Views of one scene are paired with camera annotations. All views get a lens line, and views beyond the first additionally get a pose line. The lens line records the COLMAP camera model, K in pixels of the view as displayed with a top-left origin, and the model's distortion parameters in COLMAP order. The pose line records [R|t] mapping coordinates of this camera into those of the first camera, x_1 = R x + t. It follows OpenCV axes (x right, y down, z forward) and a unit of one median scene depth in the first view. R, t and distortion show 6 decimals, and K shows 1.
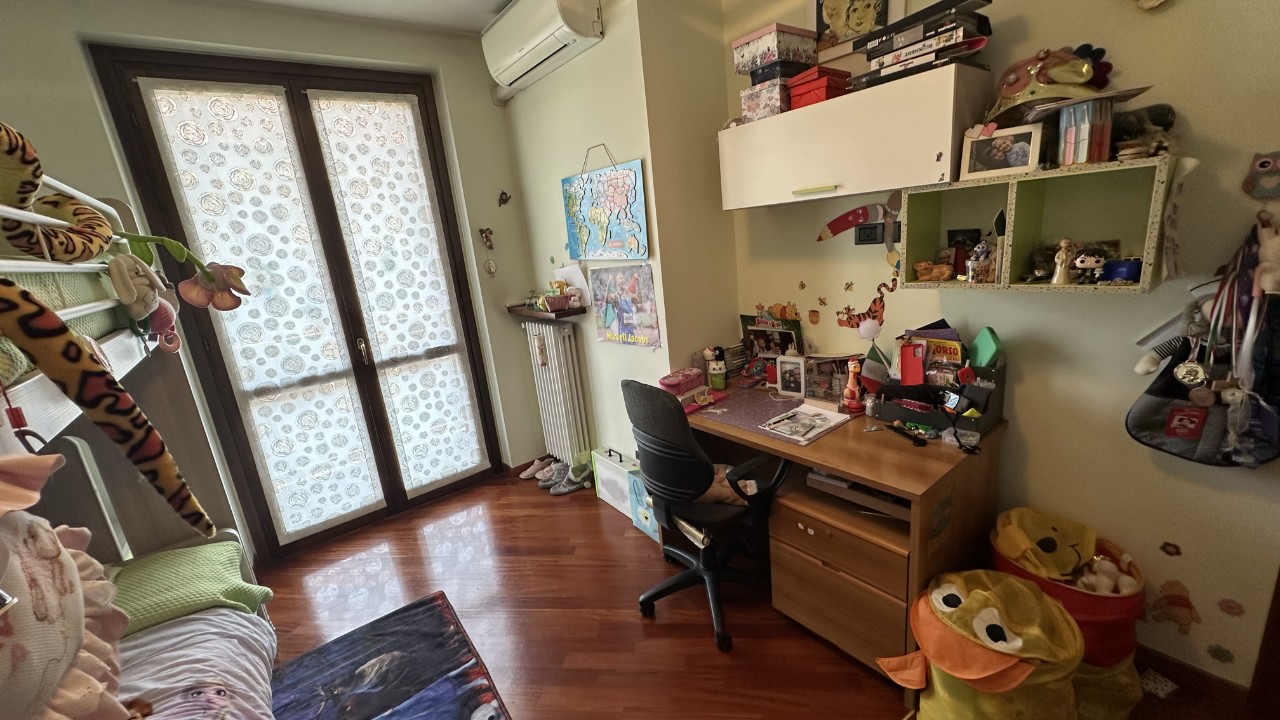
lens RADIAL K [[508.4, 0, 639.3], [0, 508.4, 358.4], [0, 0, 1]] dist [-0.002282, 0.000956]
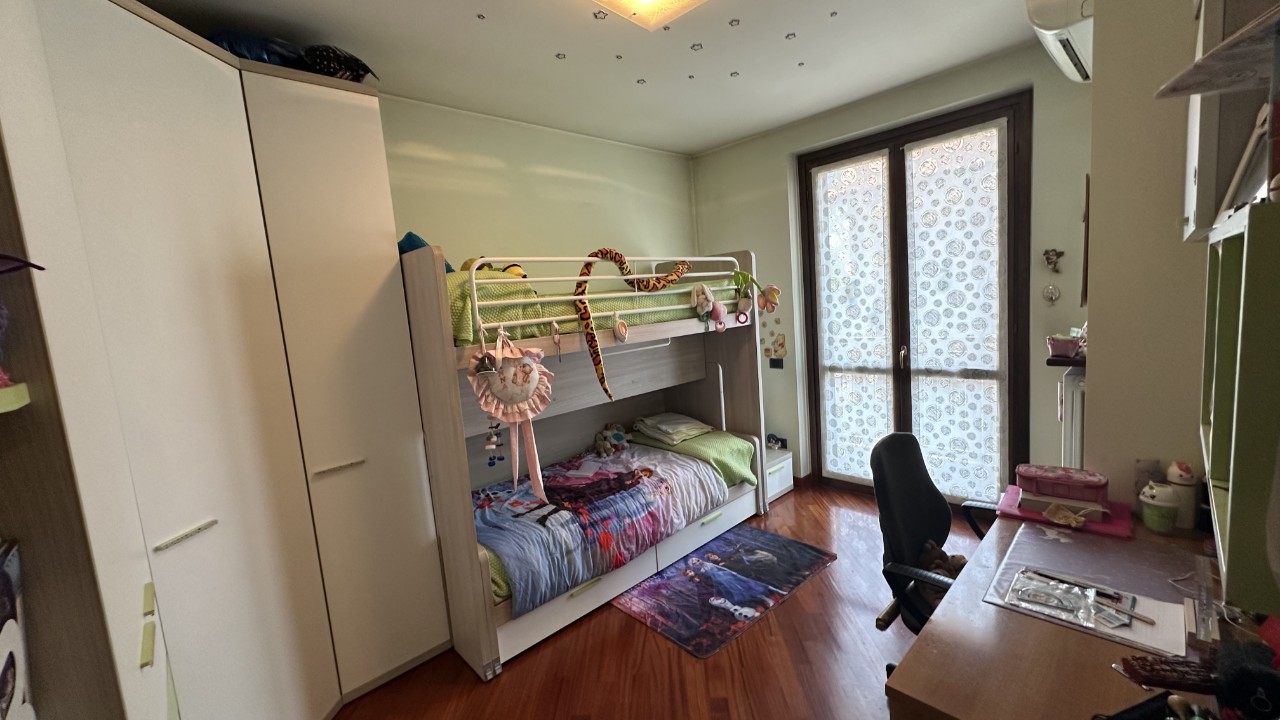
lens RADIAL K [[508.4, 0, 639.0], [0, 508.4, 359.8], [0, 0, 1]] dist [-0.002282, 0.000956]
pose [[0.102007, 0.206707, -0.973071, 0.548746], [-0.175523, 0.966566, 0.186925, -0.121221], [0.979176, 0.151728, 0.134879, 0.240099]]
